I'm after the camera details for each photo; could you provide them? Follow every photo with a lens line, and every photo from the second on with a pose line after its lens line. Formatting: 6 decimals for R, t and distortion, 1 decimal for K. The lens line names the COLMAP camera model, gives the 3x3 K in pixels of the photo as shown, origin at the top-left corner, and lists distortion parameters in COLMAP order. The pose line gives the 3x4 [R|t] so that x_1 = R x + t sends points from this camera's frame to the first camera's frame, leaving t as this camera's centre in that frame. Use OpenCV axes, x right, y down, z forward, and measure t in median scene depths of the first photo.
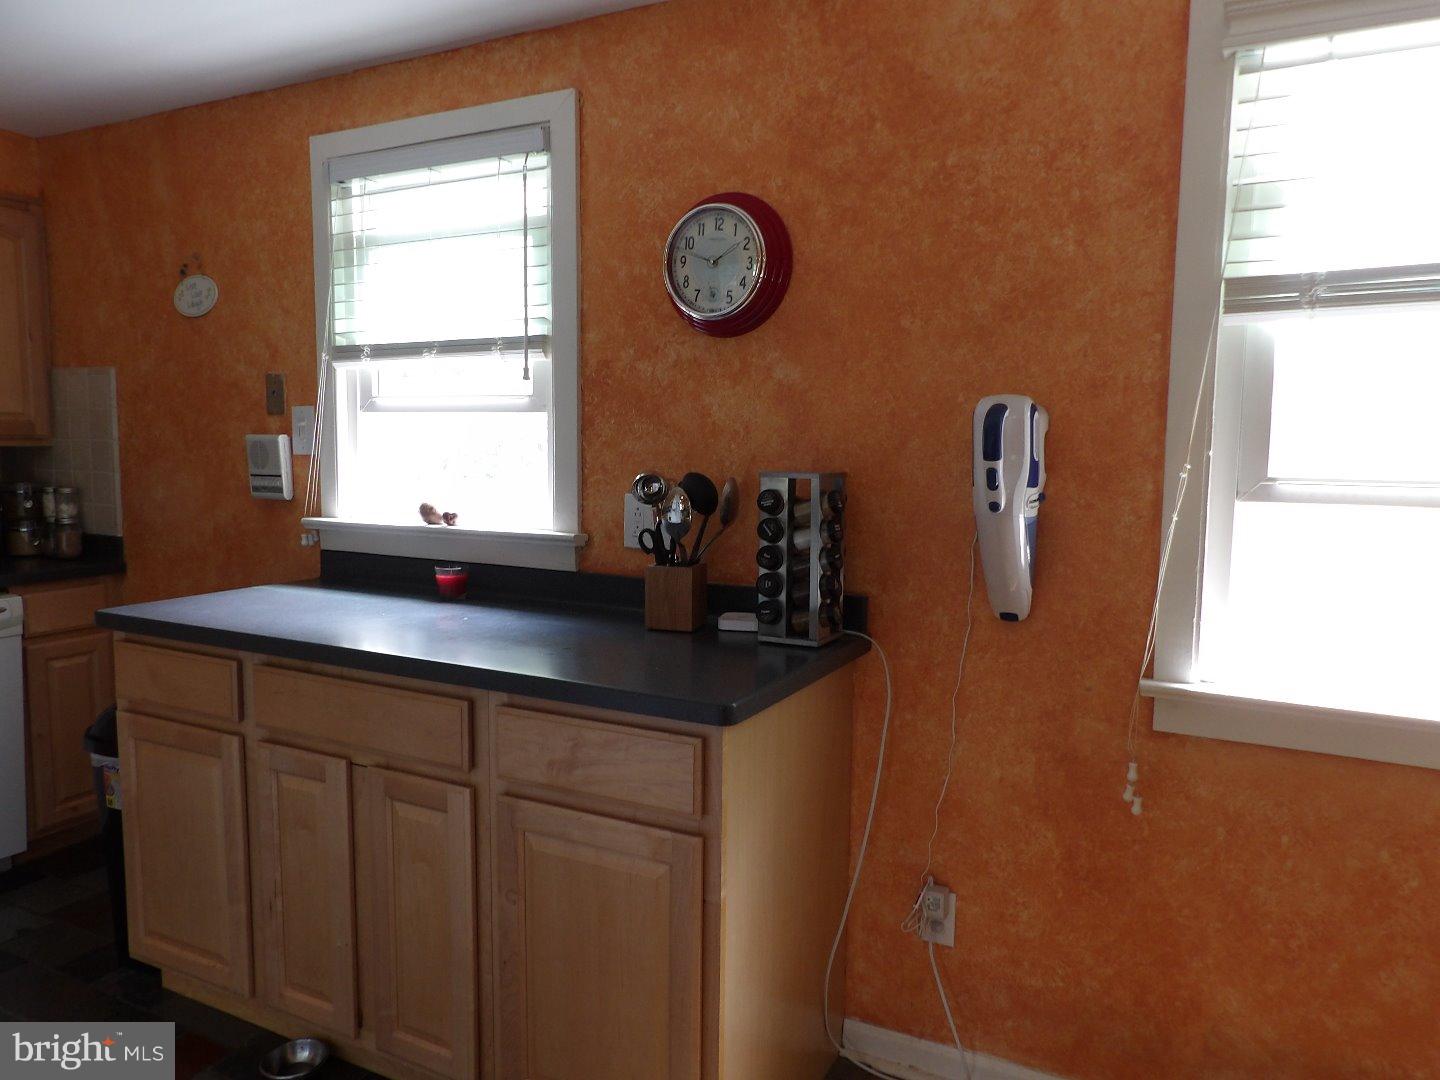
lens RADIAL K [[1033.4, 0, 719.9], [0, 1033.4, 539.7], [0, 0, 1]] dist [-0.026667, 0.021390]
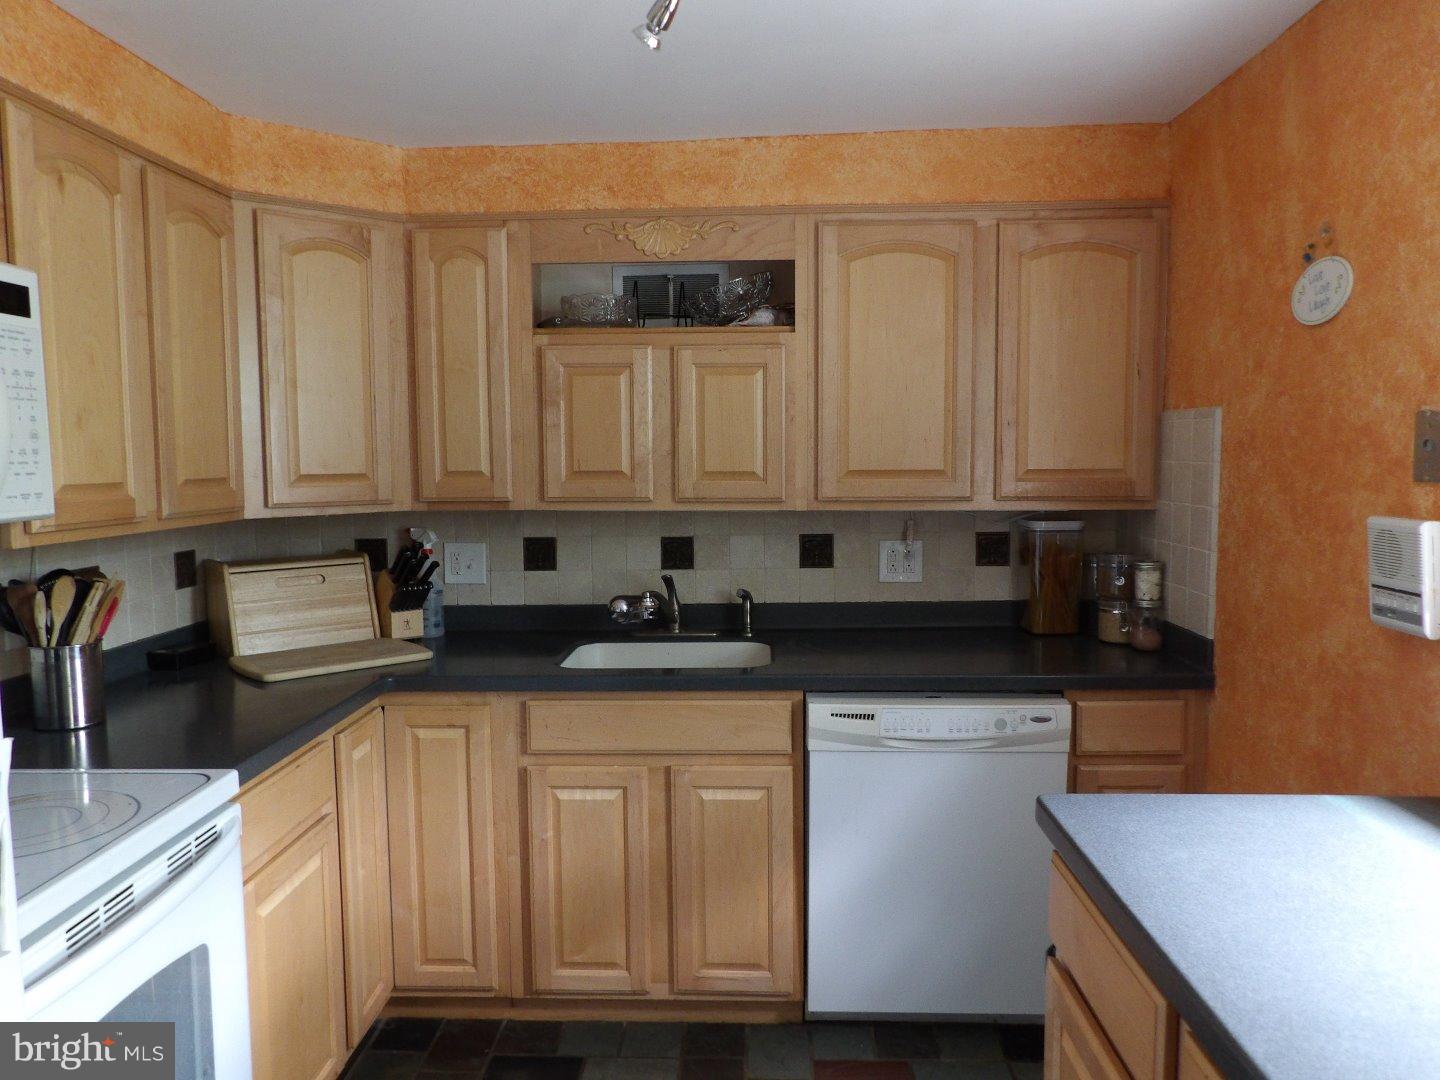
lens RADIAL K [[1033.4, 0, 718.9], [0, 1033.4, 543.5], [0, 0, 1]] dist [-0.026667, 0.021390]
pose [[0.436495, 0.066466, -0.897248, -0.093587], [-0.083934, 0.995927, 0.032944, -0.071038], [0.895783, 0.060930, 0.440296, 0.392556]]
